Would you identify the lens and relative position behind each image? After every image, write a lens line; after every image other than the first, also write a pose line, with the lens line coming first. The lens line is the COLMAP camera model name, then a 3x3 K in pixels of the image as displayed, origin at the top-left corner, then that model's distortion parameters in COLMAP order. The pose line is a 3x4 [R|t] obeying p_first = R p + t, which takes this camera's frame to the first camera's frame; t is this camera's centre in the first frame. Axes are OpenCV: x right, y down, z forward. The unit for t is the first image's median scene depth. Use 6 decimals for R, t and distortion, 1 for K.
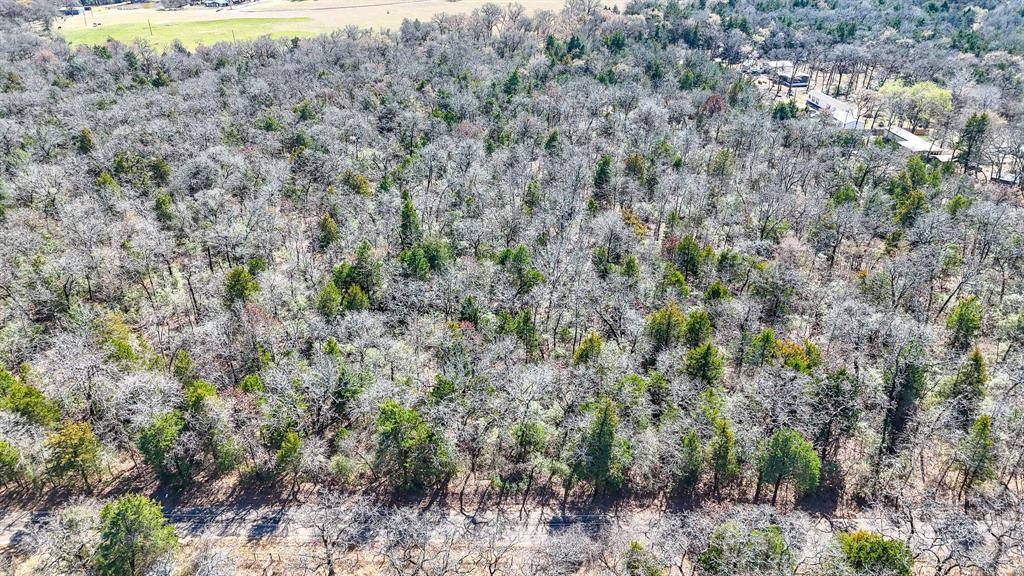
lens RADIAL K [[745.2, 0, 512.0], [0, 745.2, 288.0], [0, 0, 1]] dist [0.071967, -0.062886]
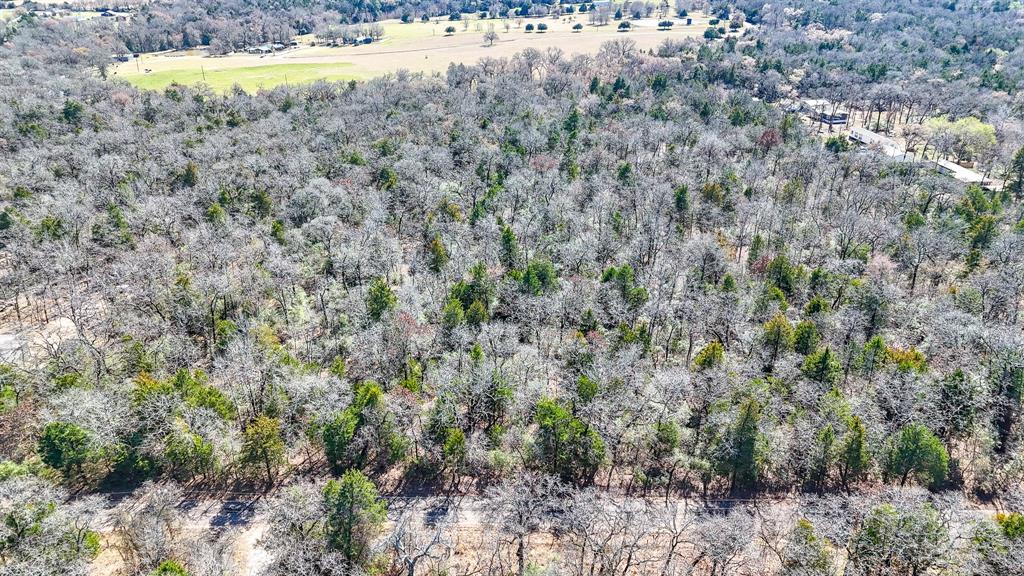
lens RADIAL K [[745.2, 0, 512.0], [0, 745.2, 288.0], [0, 0, 1]] dist [0.071967, -0.062886]
pose [[0.999970, -0.003036, -0.007175, -0.132095], [0.002640, 0.998506, -0.054575, 0.031840], [0.007330, 0.054554, 0.998484, -0.063623]]
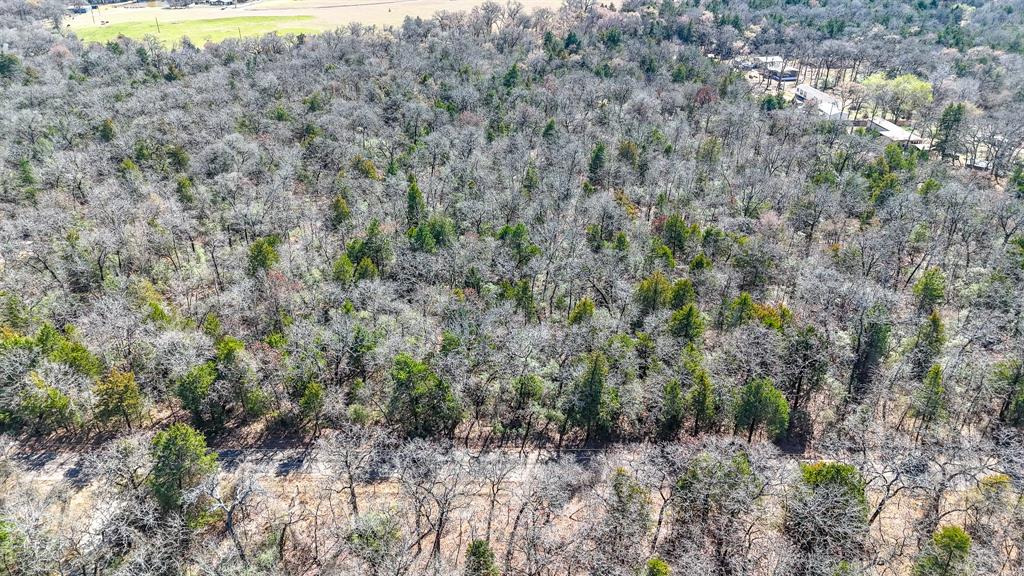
lens RADIAL K [[745.2, 0, 512.0], [0, 745.2, 288.0], [0, 0, 1]] dist [0.071967, -0.062886]
pose [[0.999998, -0.001416, 0.001132, -0.000756], [0.001416, 0.999999, 0.000137, 0.034782], [-0.001132, -0.000136, 0.999999, -0.071601]]
